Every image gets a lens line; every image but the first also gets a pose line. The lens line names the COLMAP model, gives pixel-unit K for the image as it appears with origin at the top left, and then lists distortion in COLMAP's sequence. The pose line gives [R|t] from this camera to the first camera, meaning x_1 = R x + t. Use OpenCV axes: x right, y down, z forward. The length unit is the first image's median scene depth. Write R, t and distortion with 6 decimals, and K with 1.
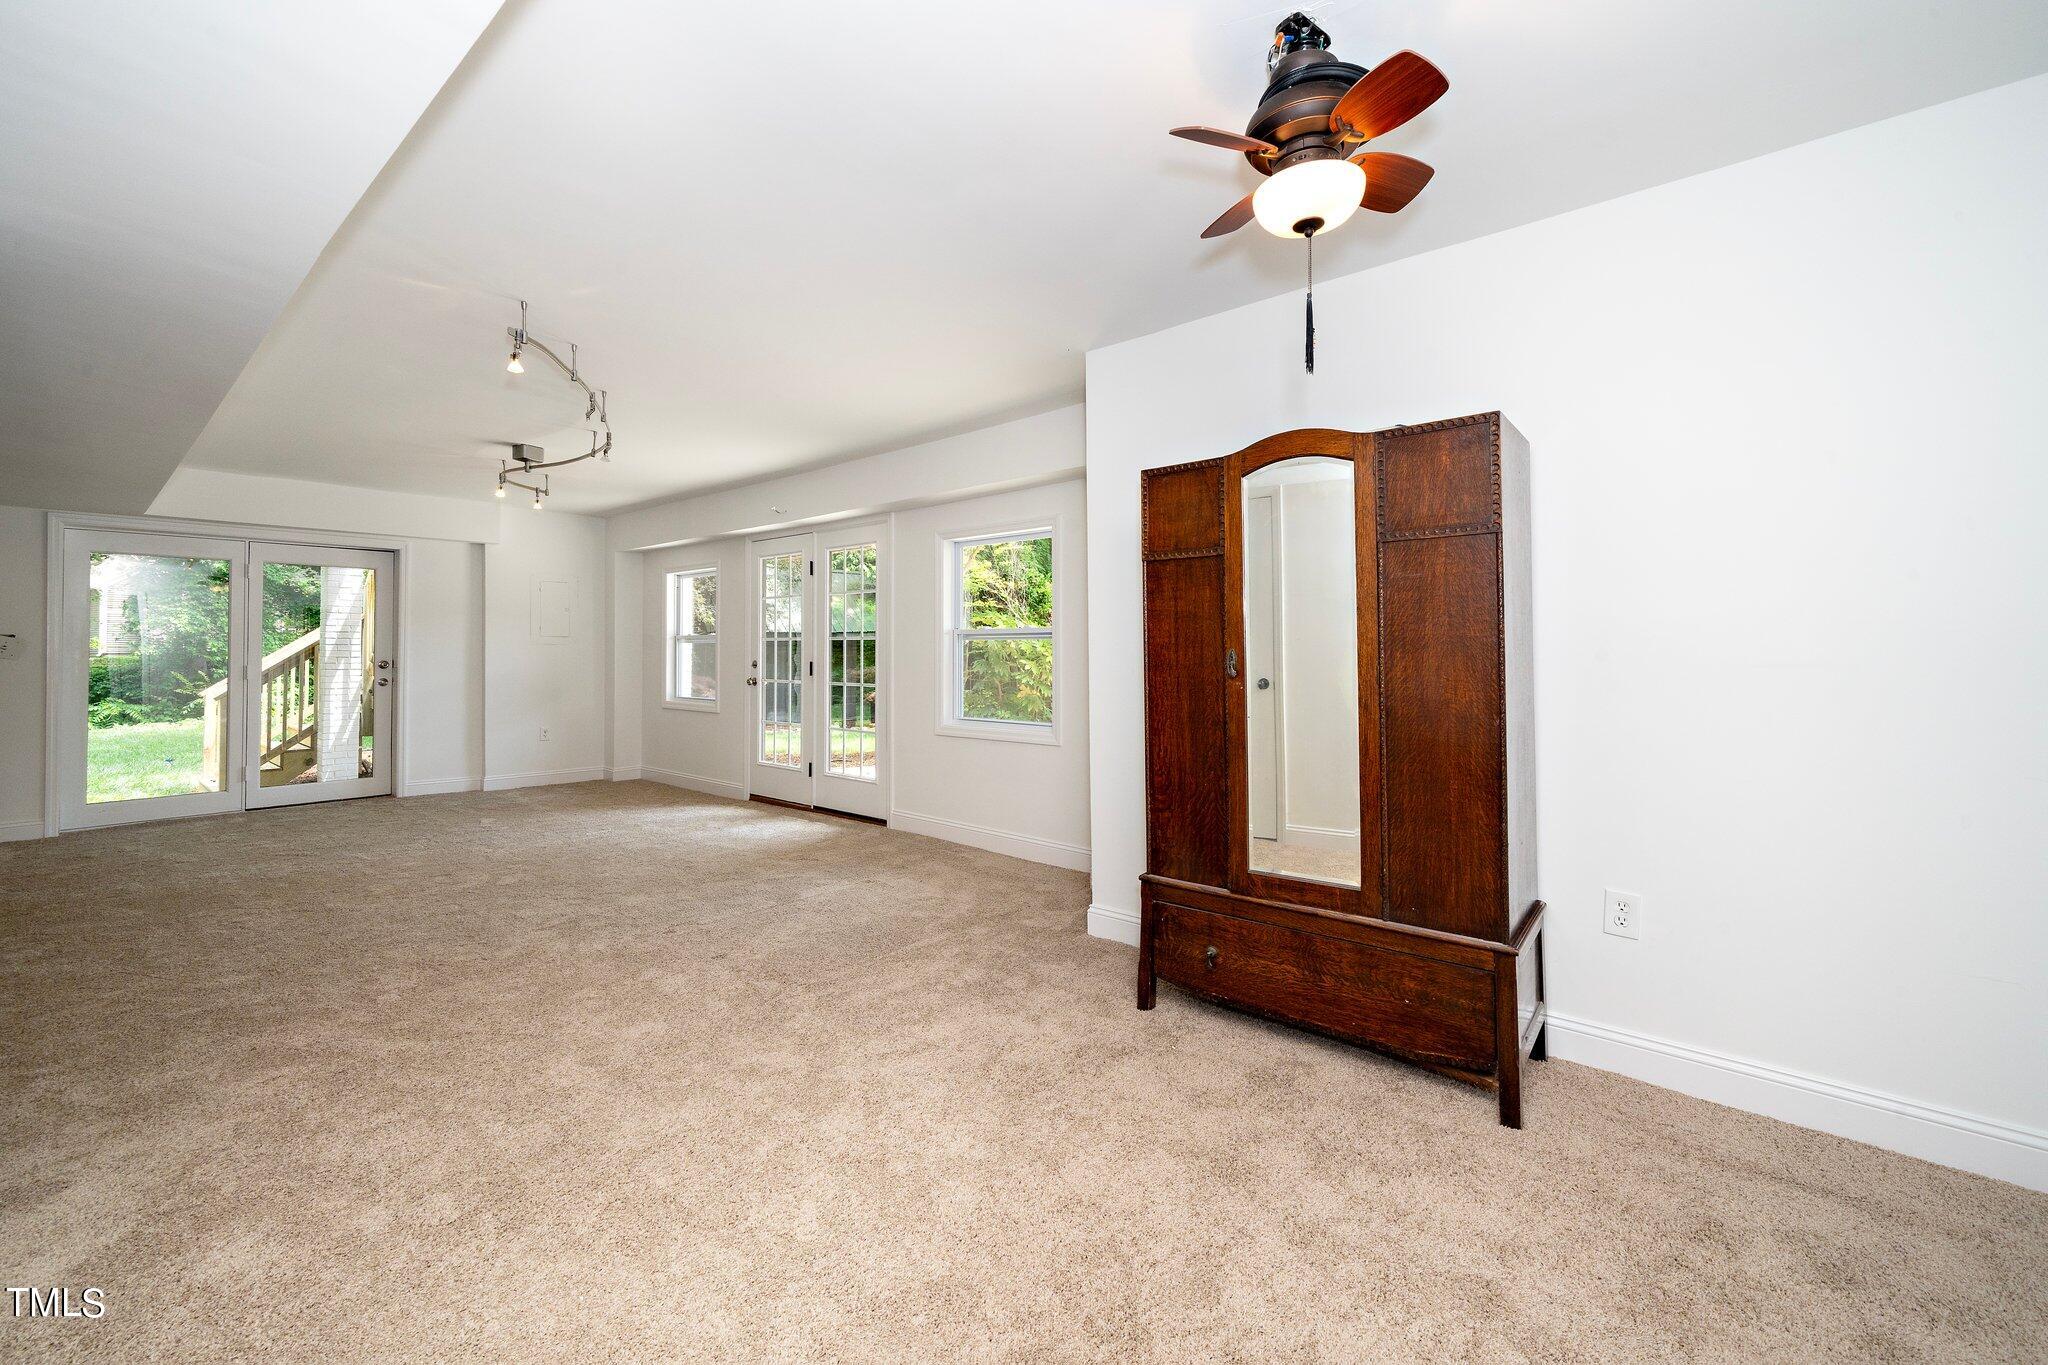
lens RADIAL K [[818.4, 0, 1017.9], [0, 818.4, 658.5], [0, 0, 1]] dist [-0.000779, -0.000060]
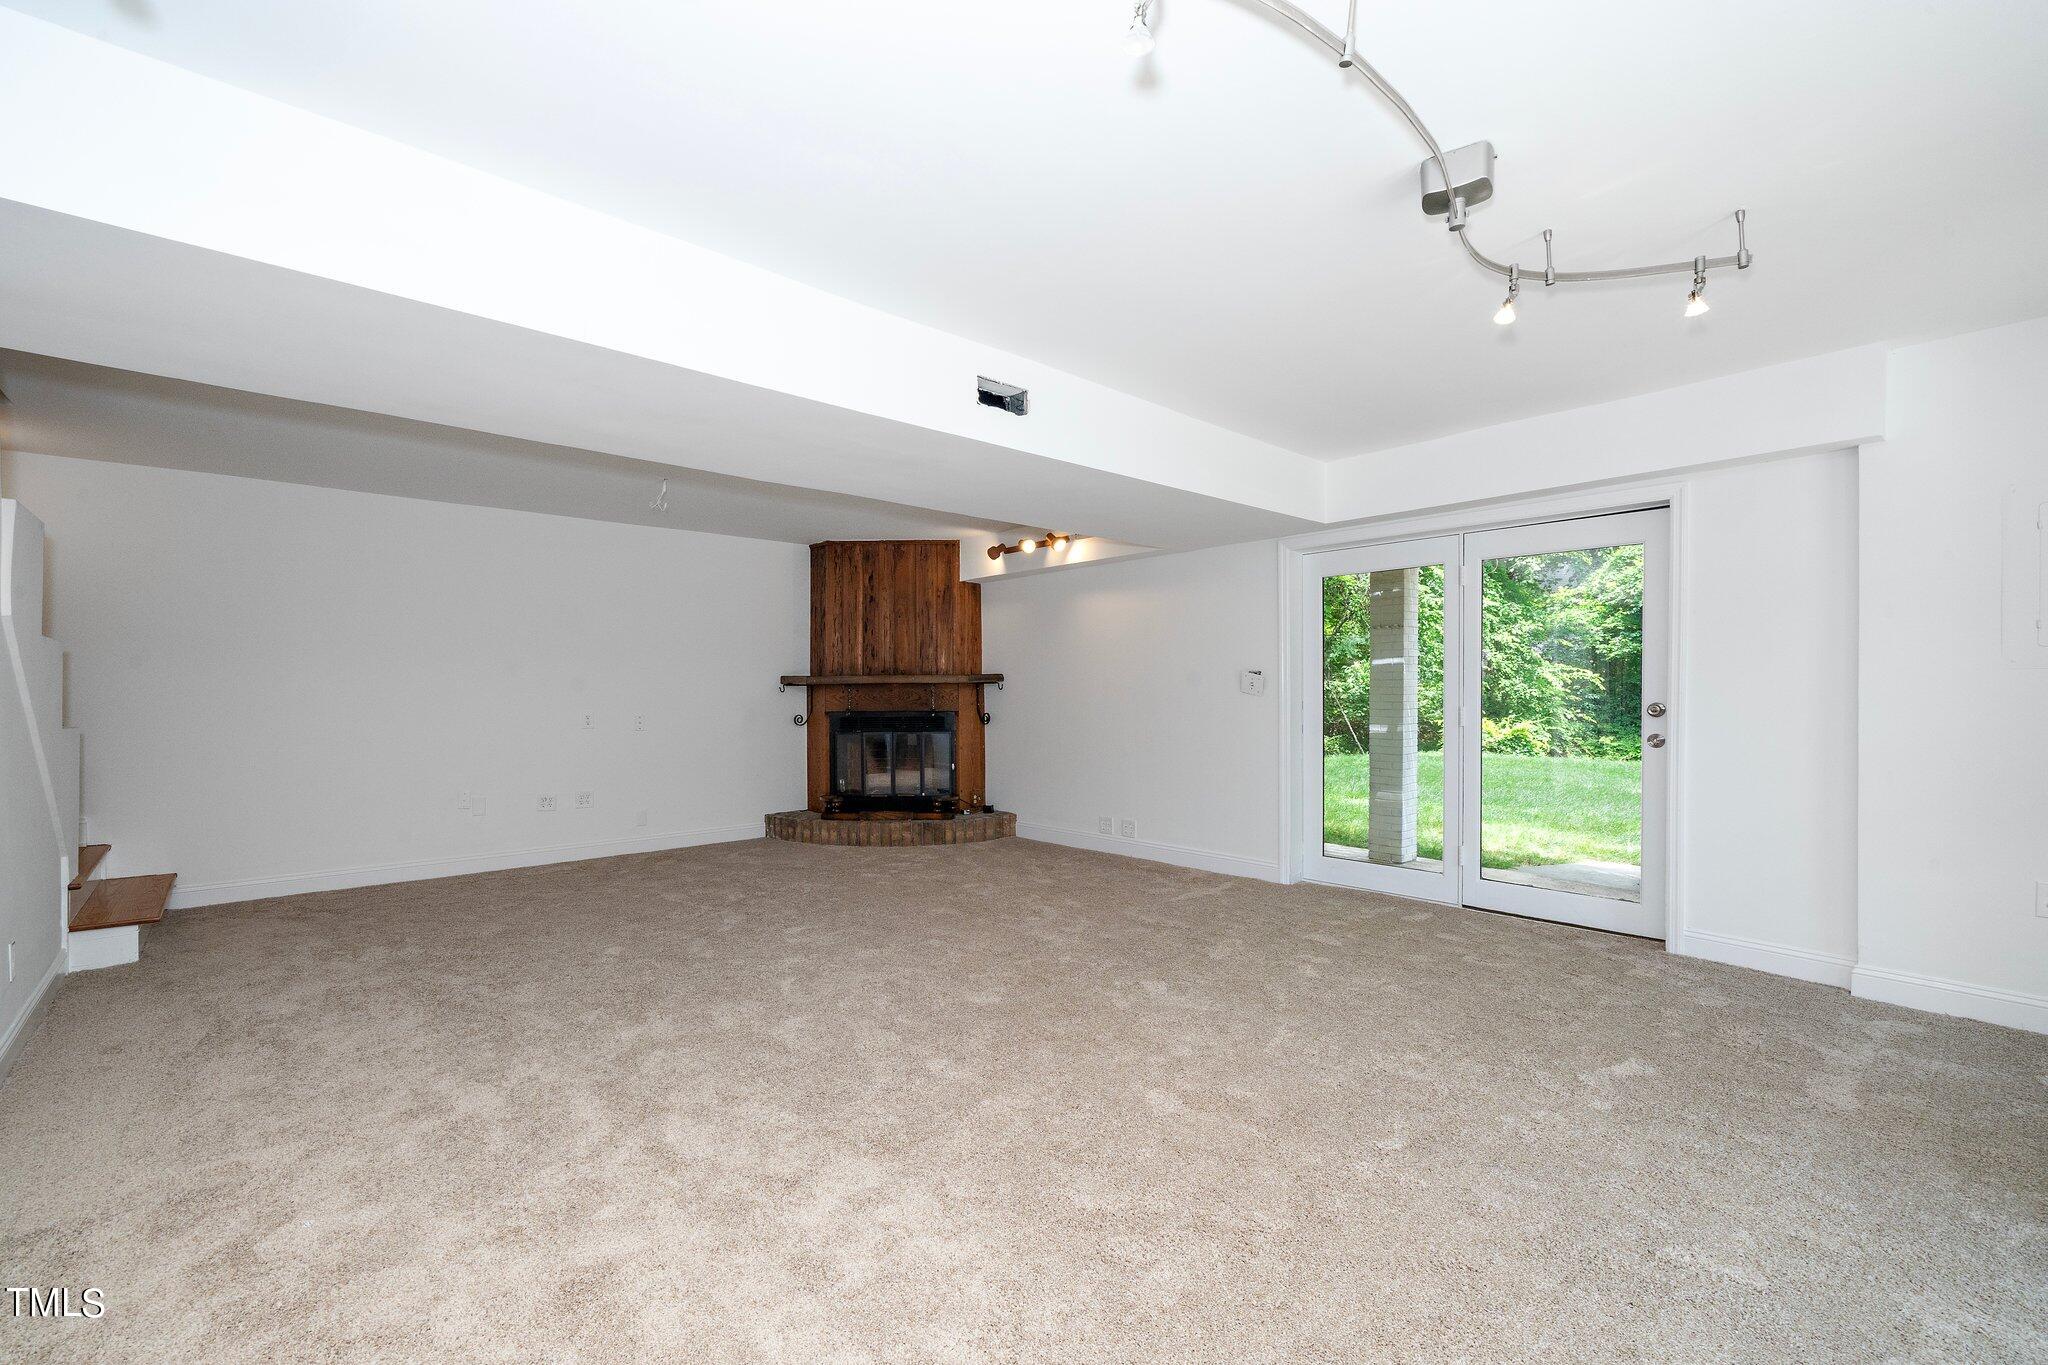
lens RADIAL K [[884.4, 0, 1004.4], [0, 884.4, 704.1], [0, 0, 1]] dist [-0.001743, -0.000058]
pose [[-0.149551, 0.021490, -0.988520, -0.110013], [-0.001085, 0.999760, 0.021899, -0.008862], [0.988753, 0.004348, -0.149492, 0.647955]]
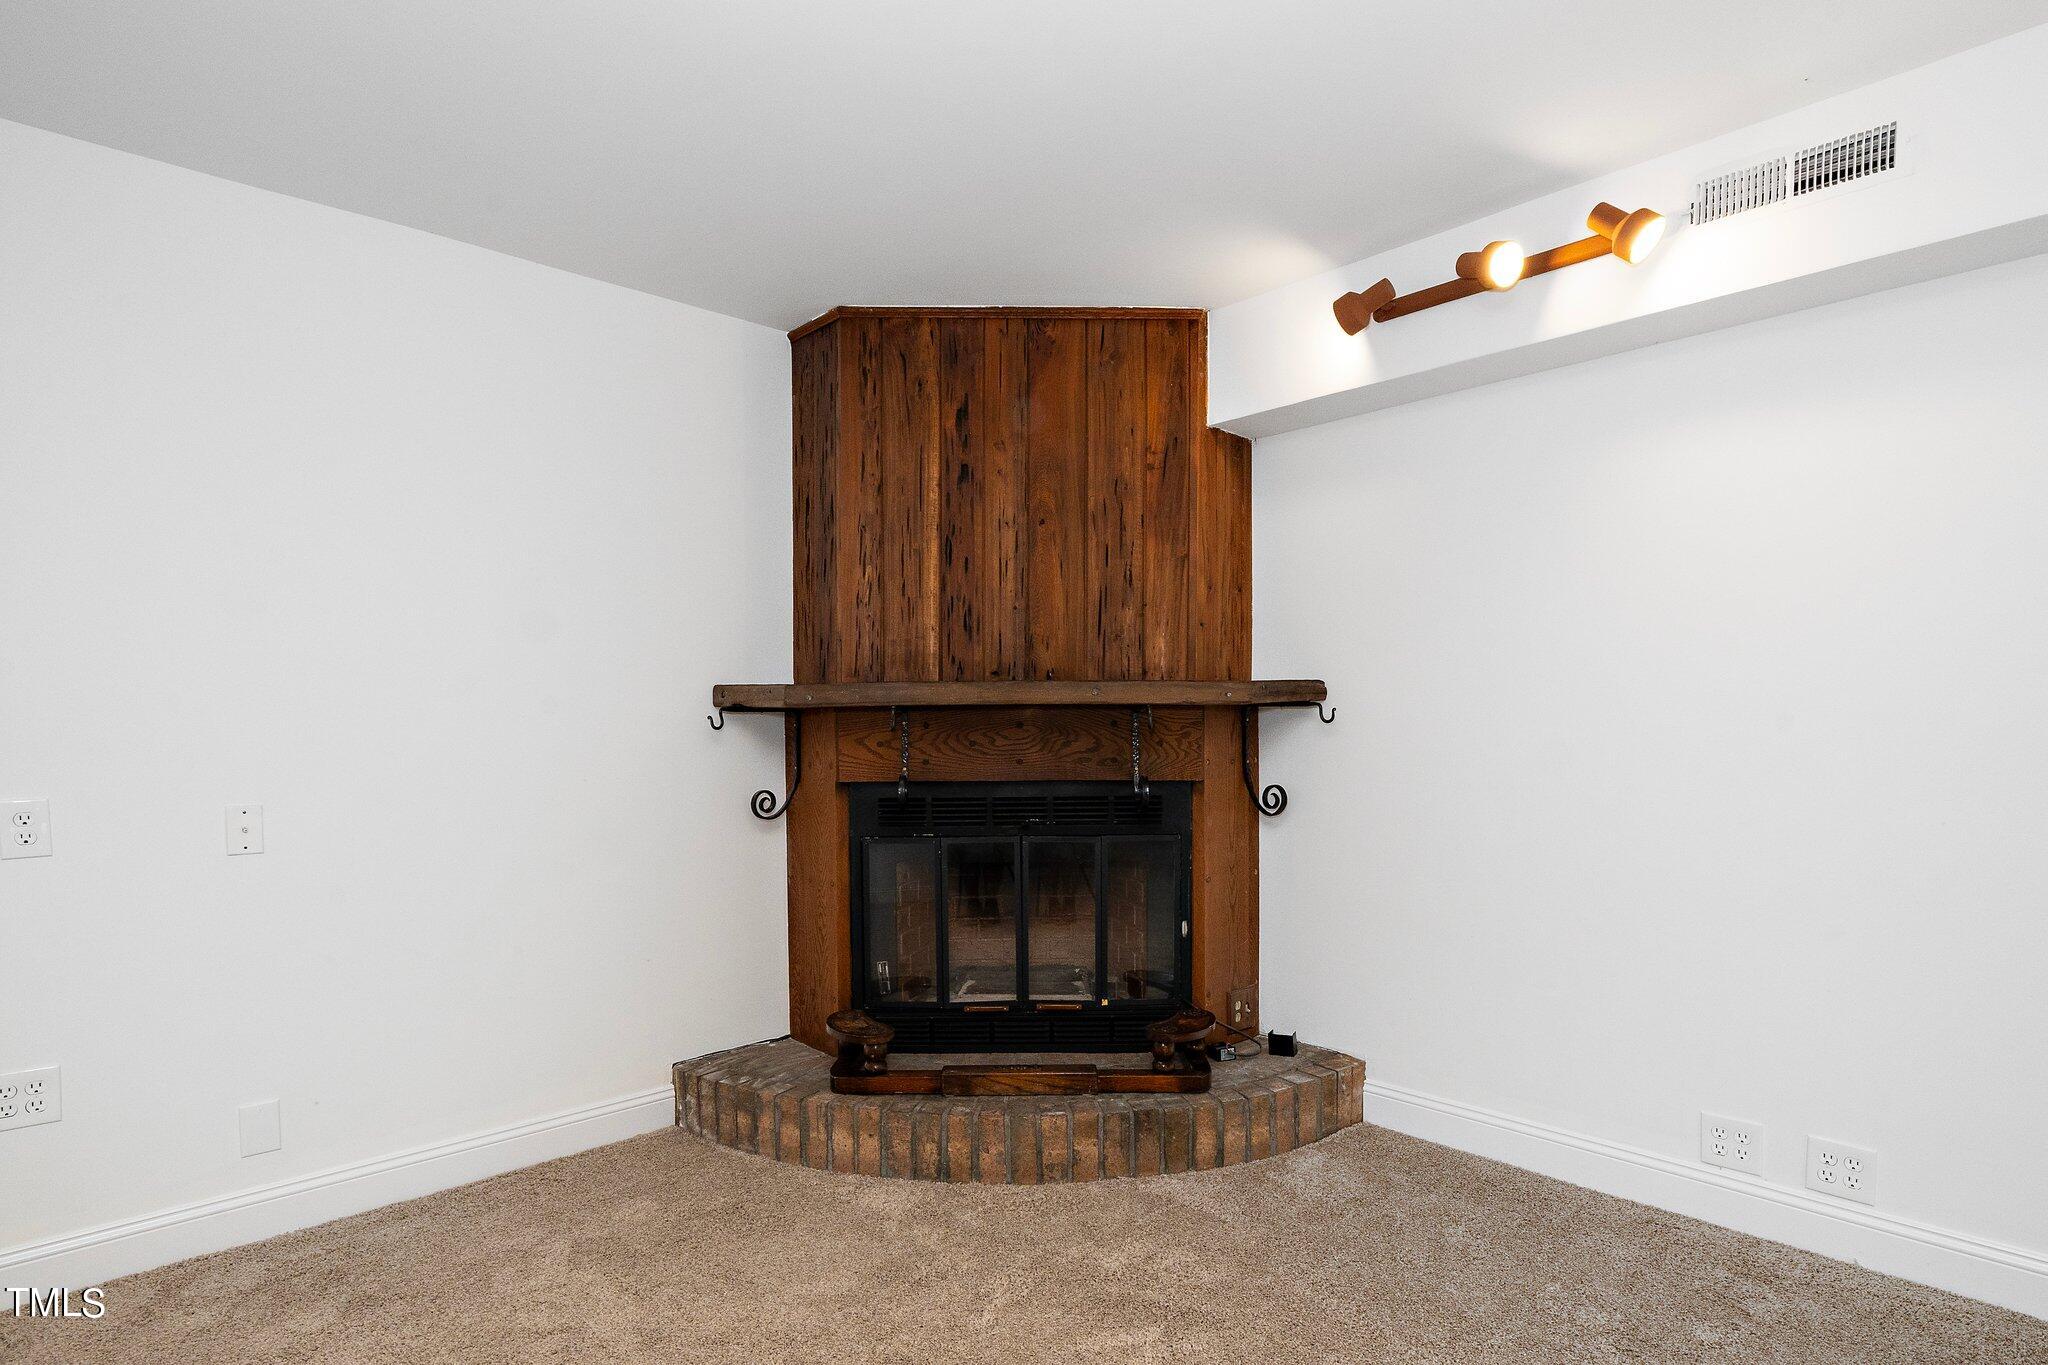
lens RADIAL K [[1066.9, 0, 1070.7], [0, 1066.9, 778.6], [0, 0, 1]] dist [-0.001101, 0.000046]
pose [[-0.100992, 0.057403, -0.993230, -0.680881], [-0.002366, 0.998317, 0.057937, -0.005460], [0.994884, 0.008201, -0.100686, 0.422389]]
